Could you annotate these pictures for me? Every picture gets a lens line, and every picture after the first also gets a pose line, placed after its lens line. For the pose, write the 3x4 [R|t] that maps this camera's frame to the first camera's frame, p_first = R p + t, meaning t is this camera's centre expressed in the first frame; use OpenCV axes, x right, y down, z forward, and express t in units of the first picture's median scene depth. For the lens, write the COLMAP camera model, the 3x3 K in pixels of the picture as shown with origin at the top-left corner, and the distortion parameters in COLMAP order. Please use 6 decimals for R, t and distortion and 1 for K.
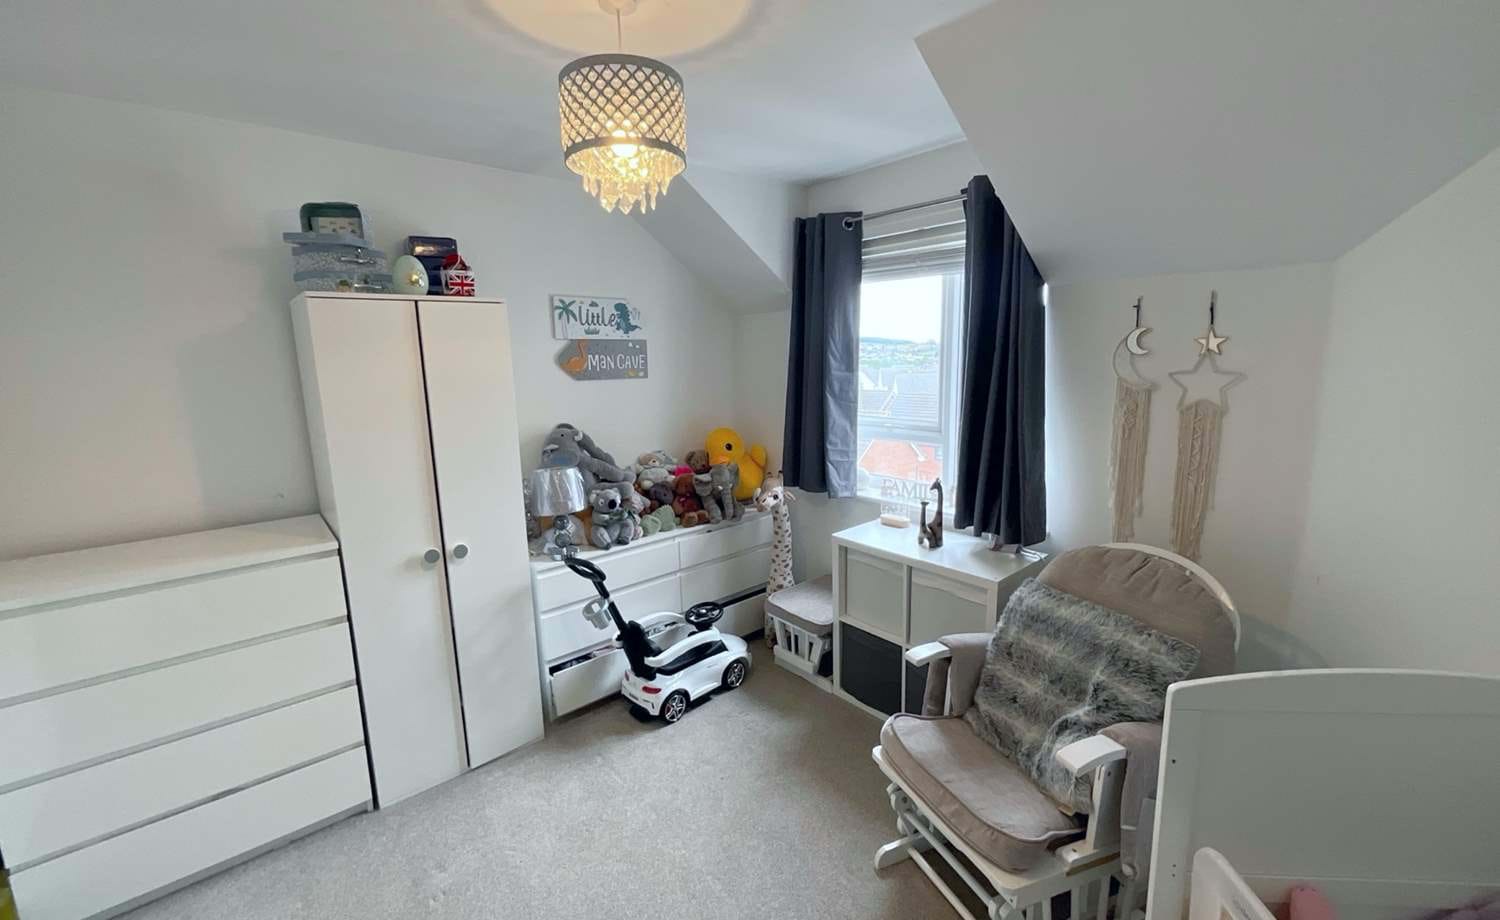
lens RADIAL K [[605.5, 0, 750.0], [0, 605.5, 460.0], [0, 0, 1]] dist [0.001407, -0.000022]
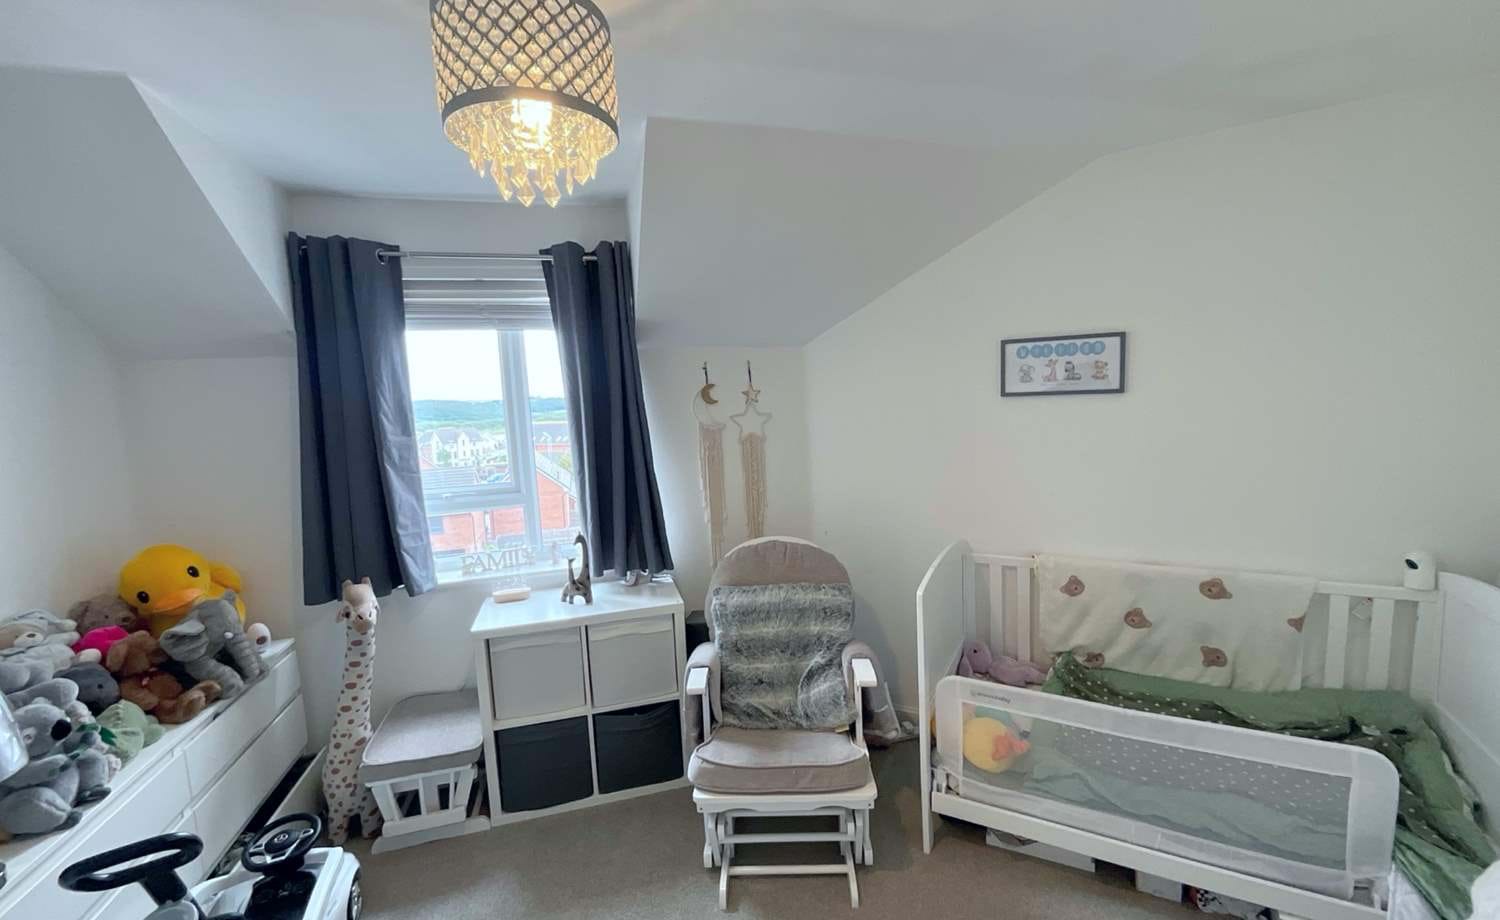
lens RADIAL K [[610.5, 0, 751.1], [0, 610.5, 455.6], [0, 0, 1]] dist [-0.000801, -0.000257]
pose [[0.428076, -0.087466, 0.899500, -0.399739], [0.193097, 0.981173, 0.003512, -0.035747], [-0.882873, 0.172187, 0.436906, 0.257206]]
